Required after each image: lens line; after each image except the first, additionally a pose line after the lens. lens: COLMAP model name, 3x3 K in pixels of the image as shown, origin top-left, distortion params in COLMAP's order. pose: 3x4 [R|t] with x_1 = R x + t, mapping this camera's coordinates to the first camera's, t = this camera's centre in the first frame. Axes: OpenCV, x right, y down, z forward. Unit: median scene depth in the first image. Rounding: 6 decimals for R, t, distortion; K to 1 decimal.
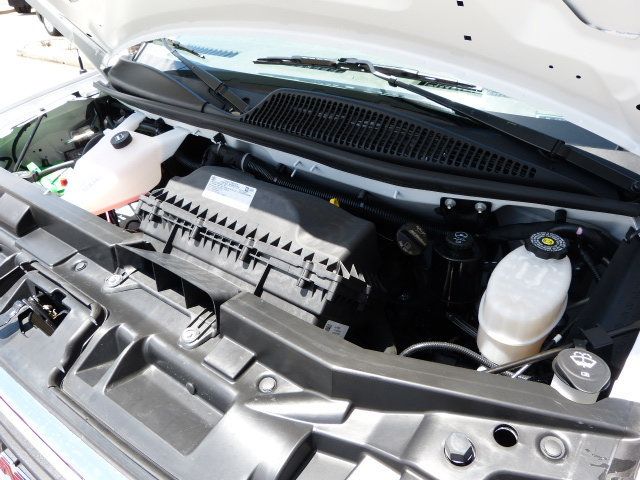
lens RADIAL K [[480.7, 0, 320.0], [0, 480.7, 240.0], [0, 0, 1]] dist [-0.032010, 0.026101]
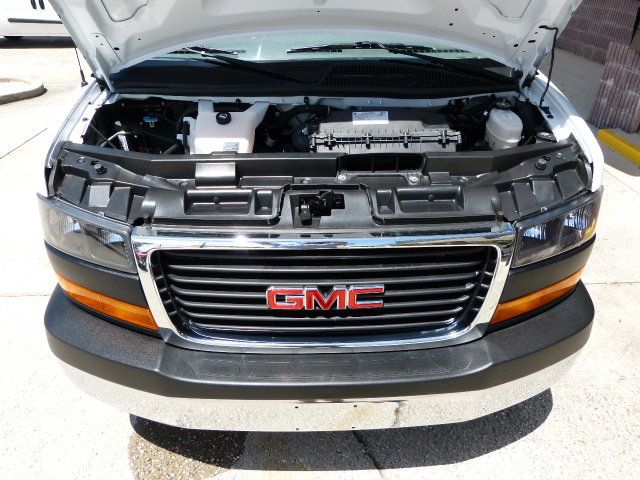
lens RADIAL K [[480.7, 0, 320.0], [0, 480.7, 240.0], [0, 0, 1]] dist [-0.032010, 0.026101]
pose [[0.783580, -0.322176, 0.531230, -1.498194], [0.311298, 0.943562, 0.113071, 0.076190], [-0.537677, 0.076770, 0.839649, -0.416818]]
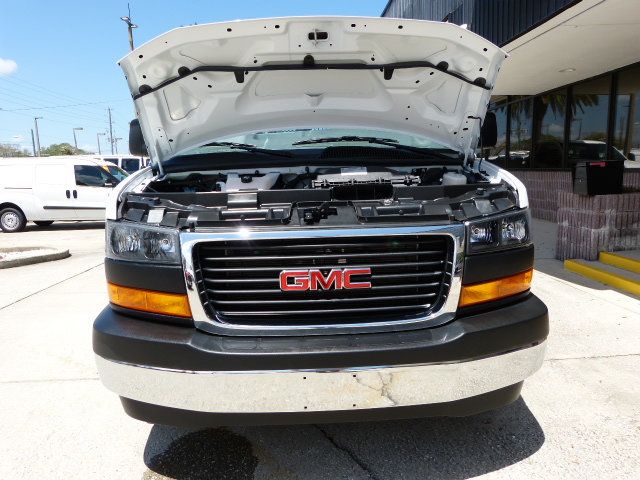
lens RADIAL K [[480.7, 0, 320.0], [0, 480.7, 240.0], [0, 0, 1]] dist [-0.032010, 0.026101]
pose [[0.773756, -0.114293, 0.623088, -1.996136], [0.339853, 0.904956, -0.256037, 0.839025], [-0.534604, 0.409869, 0.739058, -0.653423]]
